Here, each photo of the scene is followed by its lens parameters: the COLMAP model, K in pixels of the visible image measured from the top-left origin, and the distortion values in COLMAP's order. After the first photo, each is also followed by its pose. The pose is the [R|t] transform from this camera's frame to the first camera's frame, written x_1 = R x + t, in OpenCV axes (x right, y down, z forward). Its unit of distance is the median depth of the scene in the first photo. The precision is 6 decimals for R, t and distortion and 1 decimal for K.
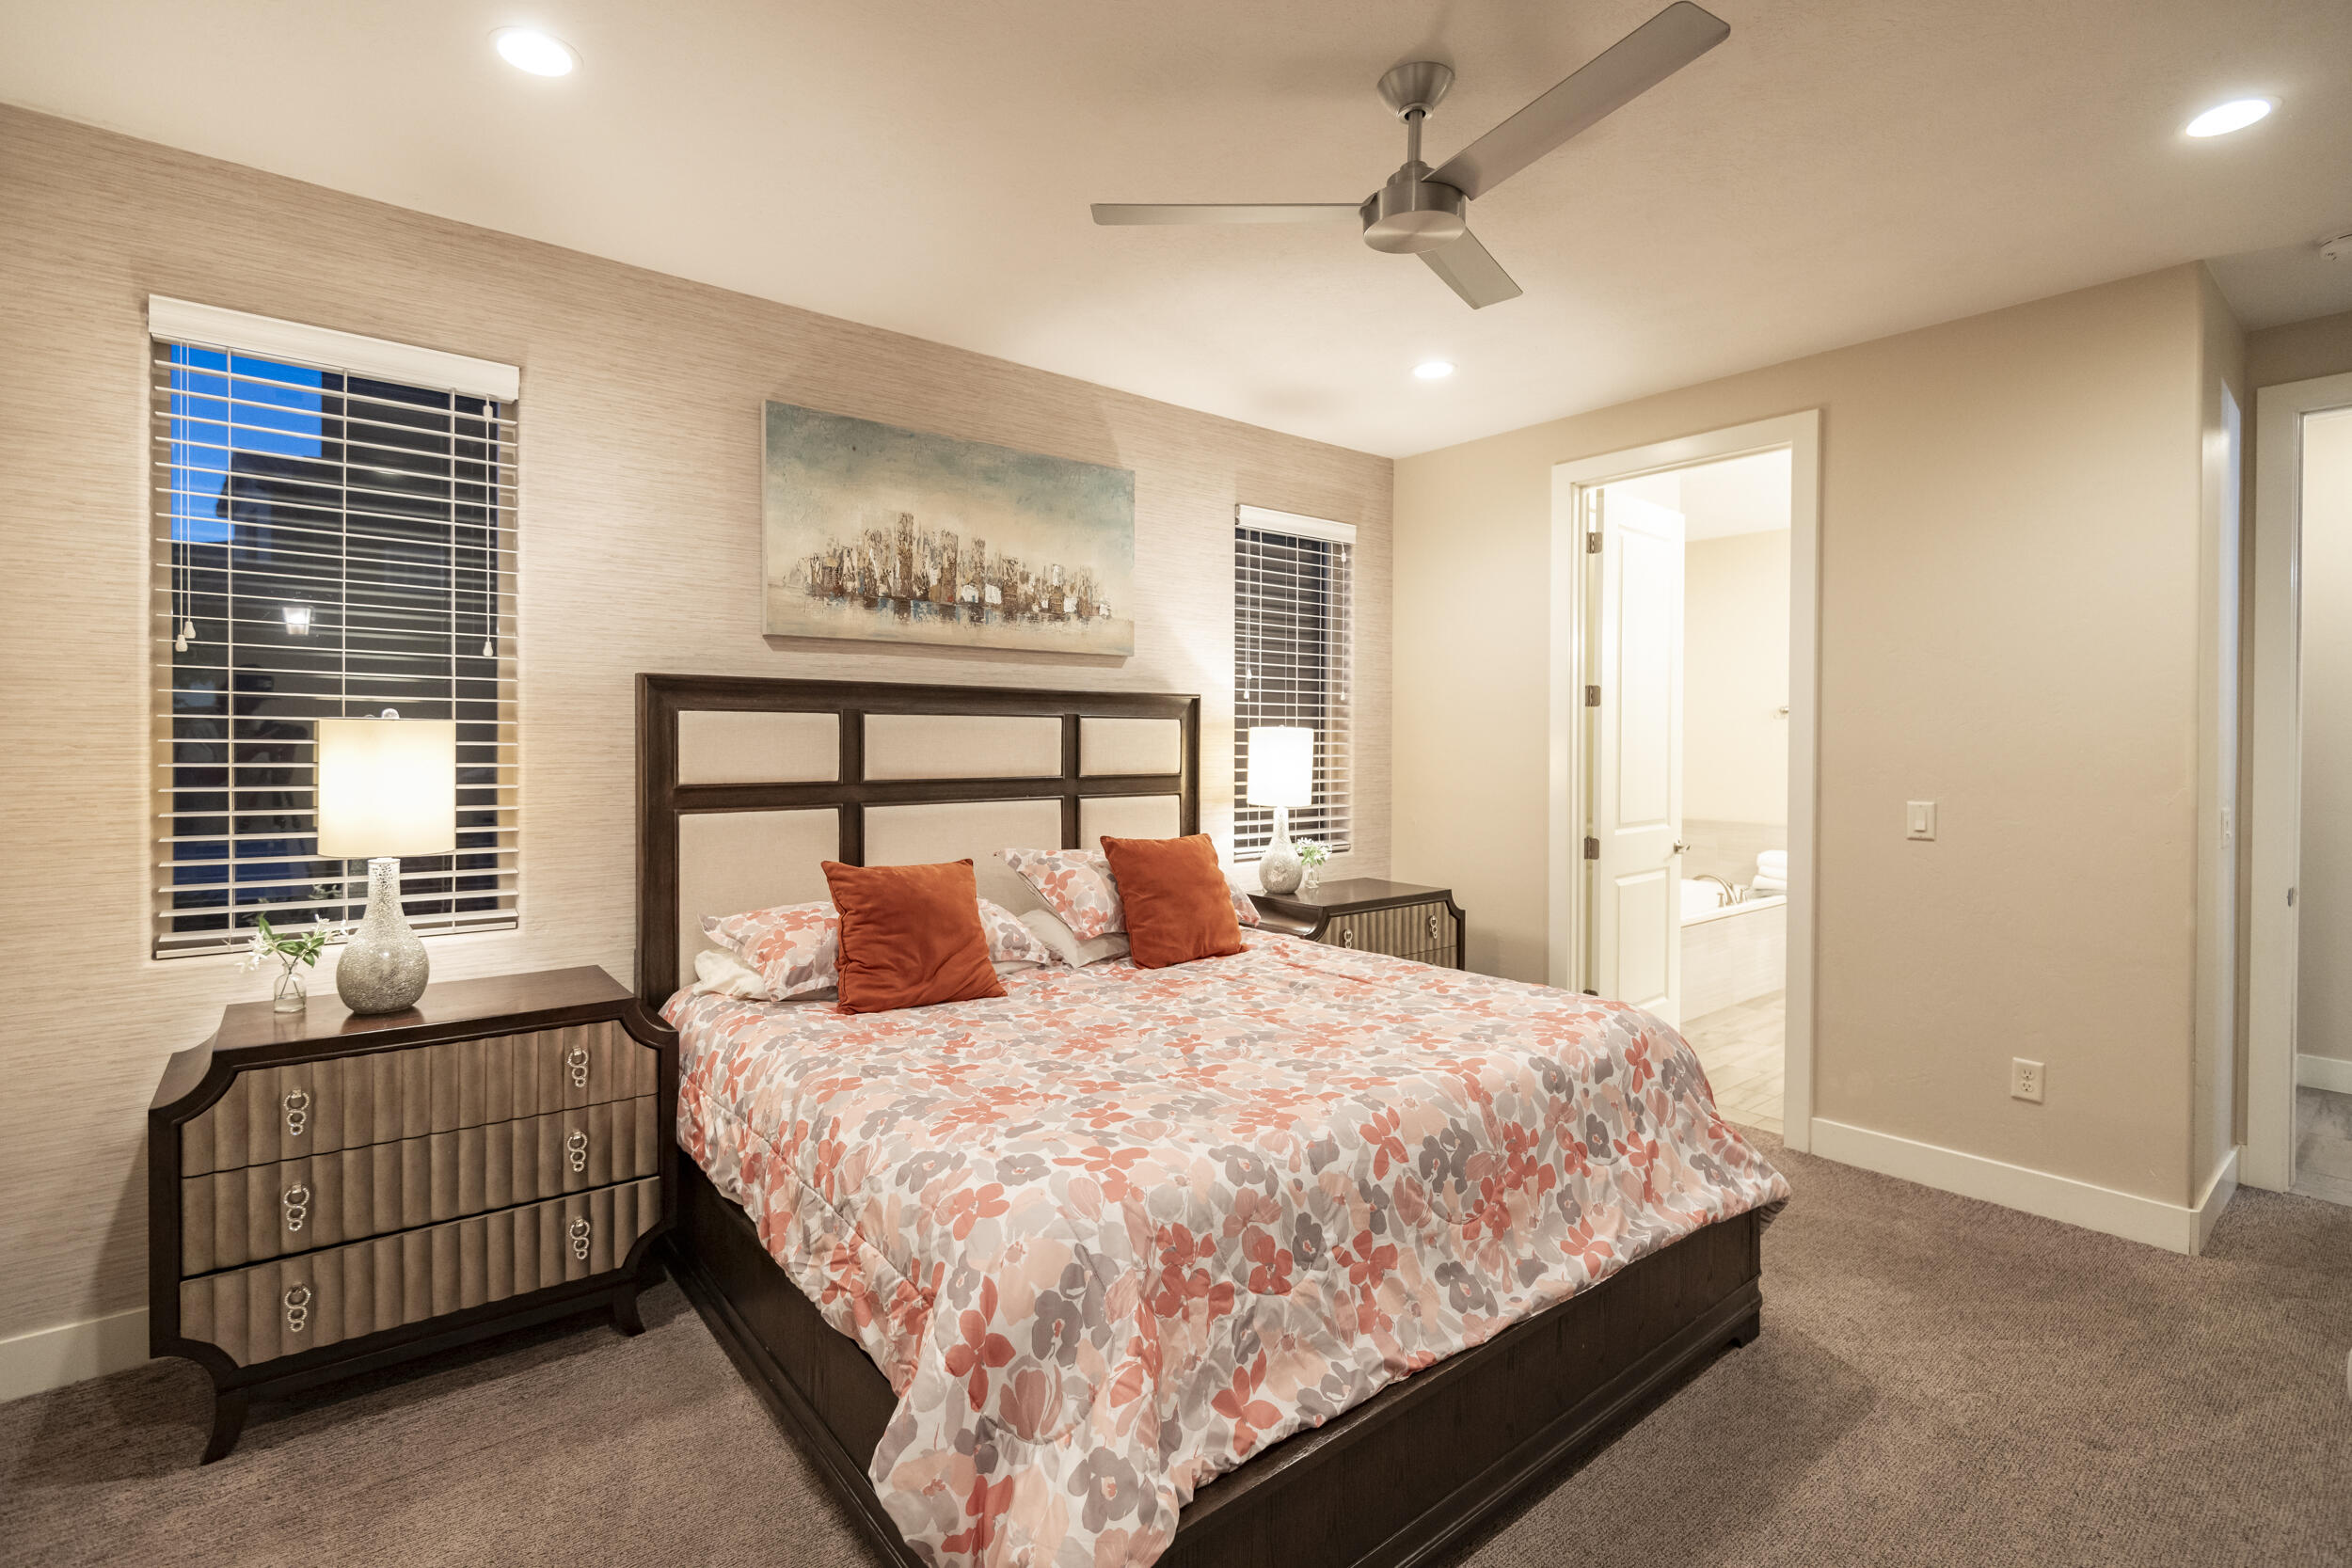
lens RADIAL K [[1078.0, 0, 1182.8], [0, 1078.0, 766.7], [0, 0, 1]] dist [-0.005466, -0.001784]
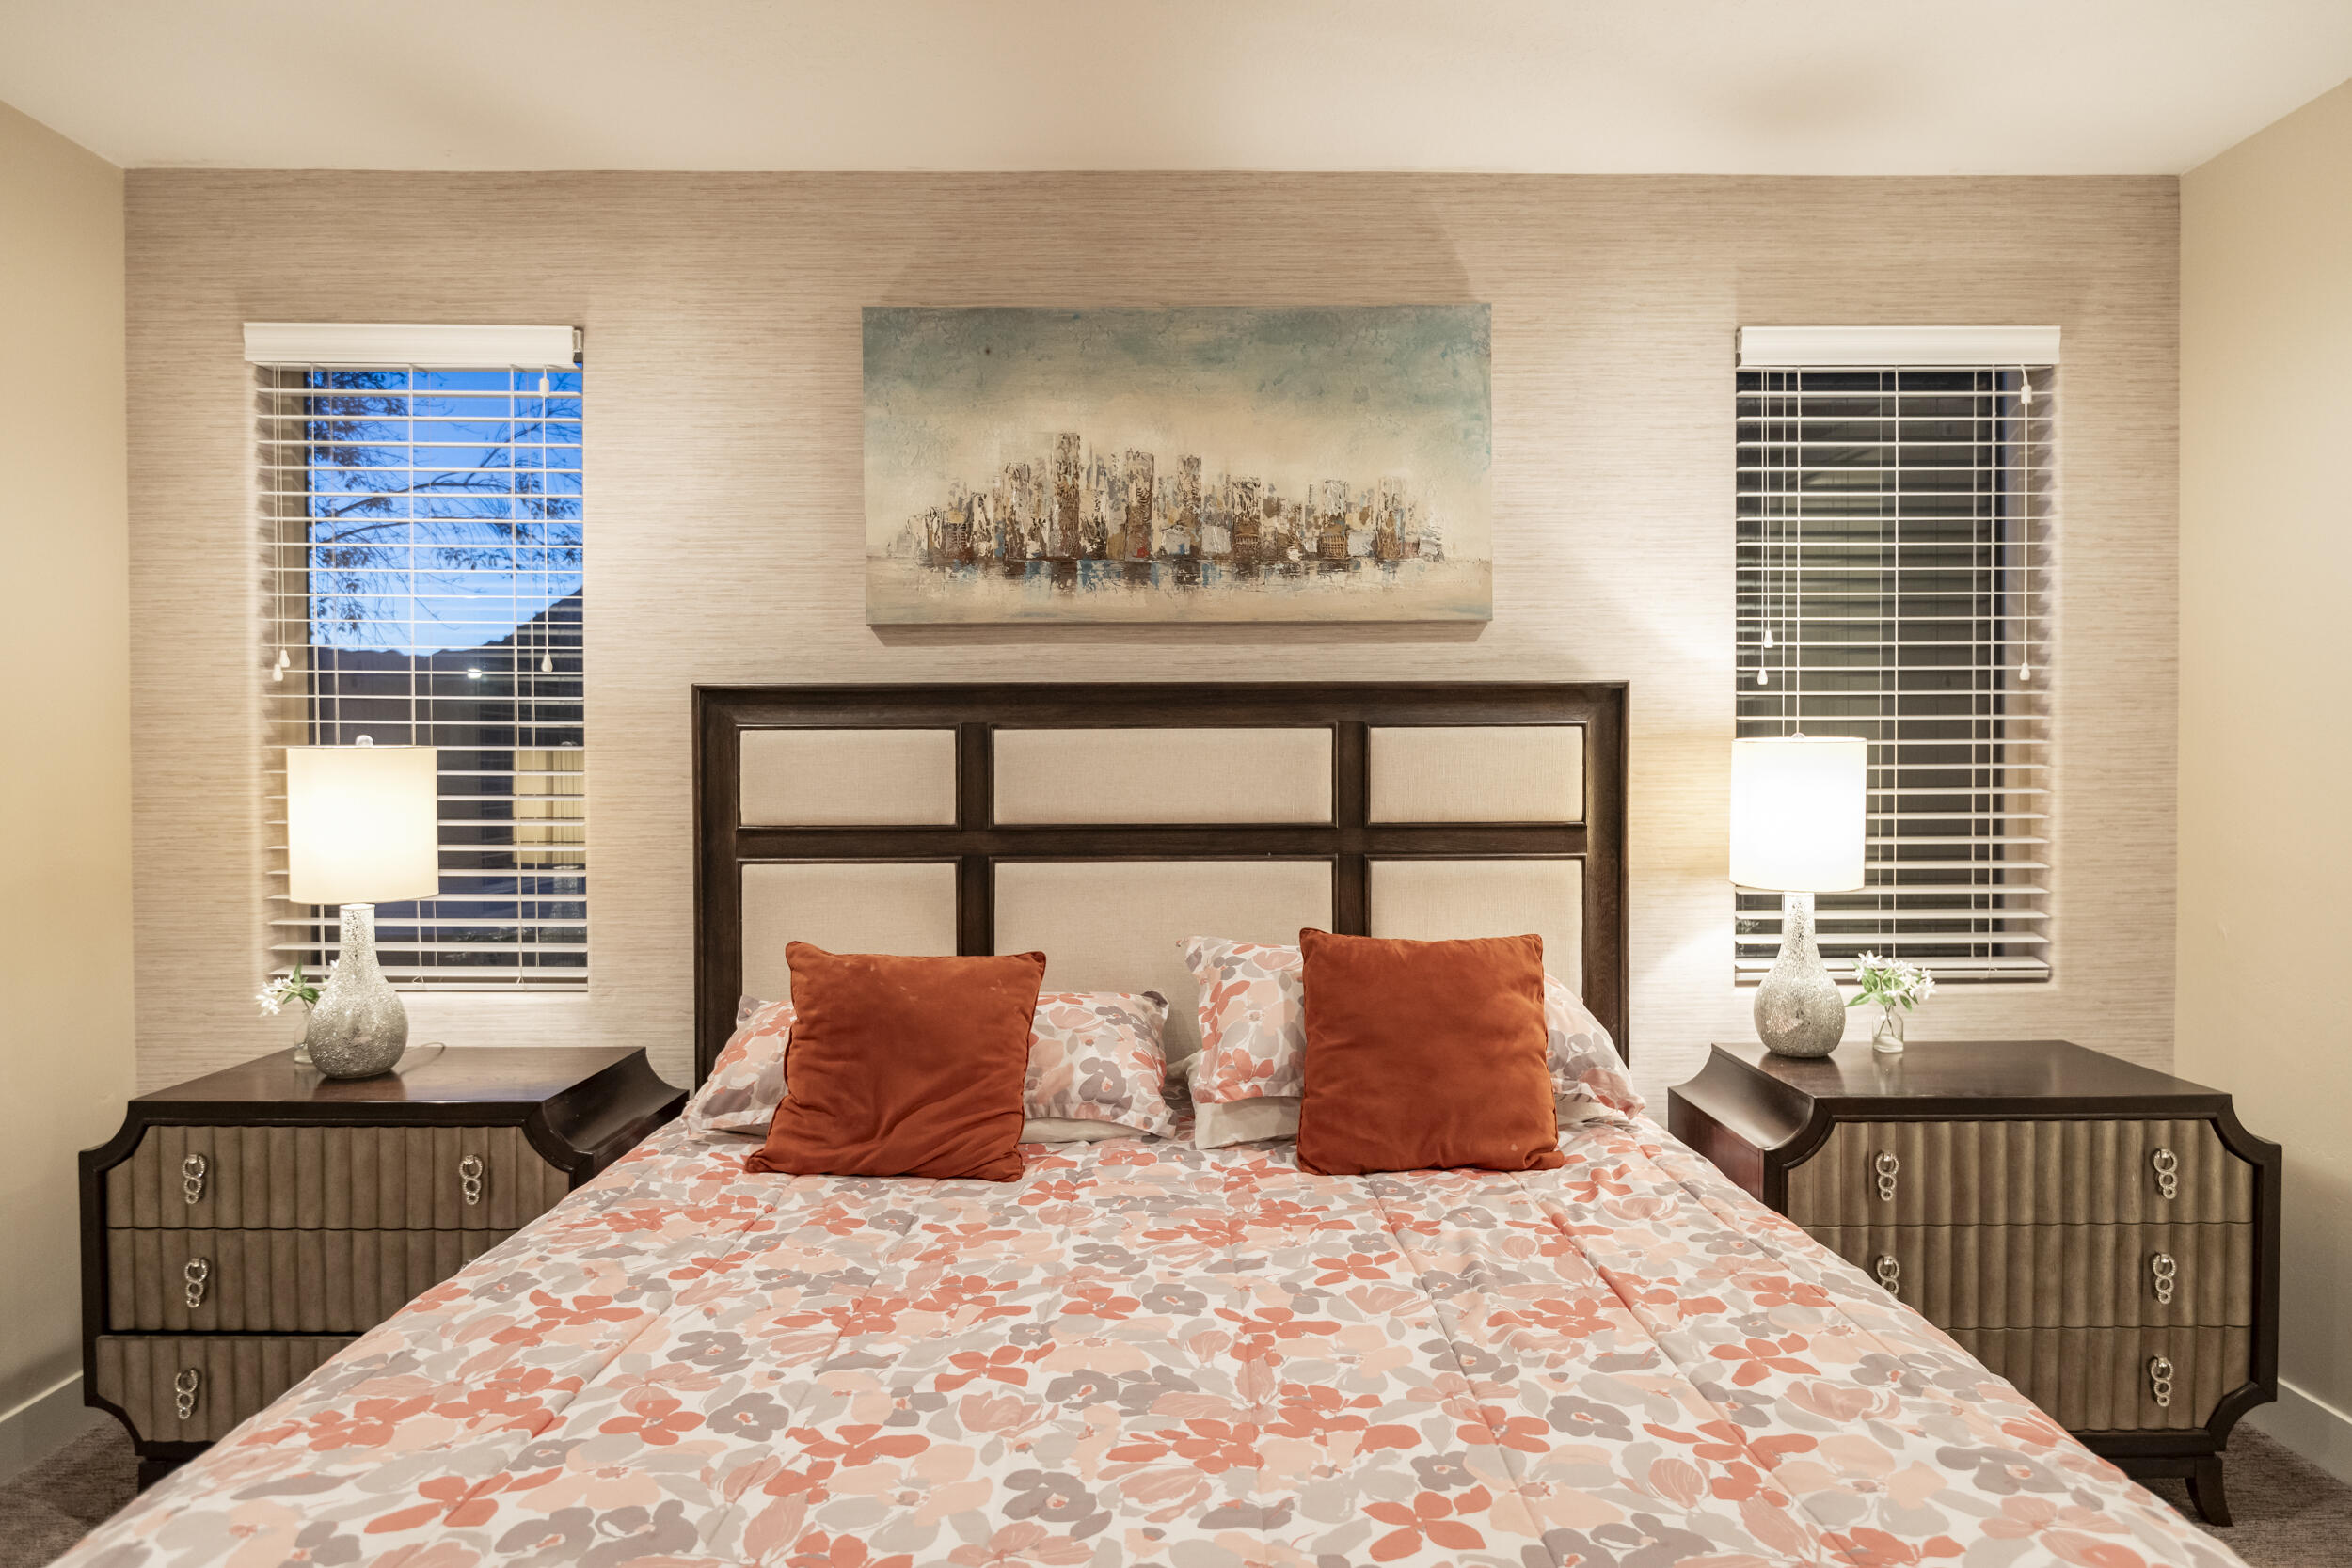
lens RADIAL K [[1302.6, 0, 1180.8], [0, 1302.6, 796.5], [0, 0, 1]] dist [-0.003825, -0.003303]
pose [[0.780012, 0.006202, -0.625733, 0.320402], [-0.008685, 0.999962, -0.000916, -0.005503], [0.625704, 0.006149, 0.780036, 0.412456]]
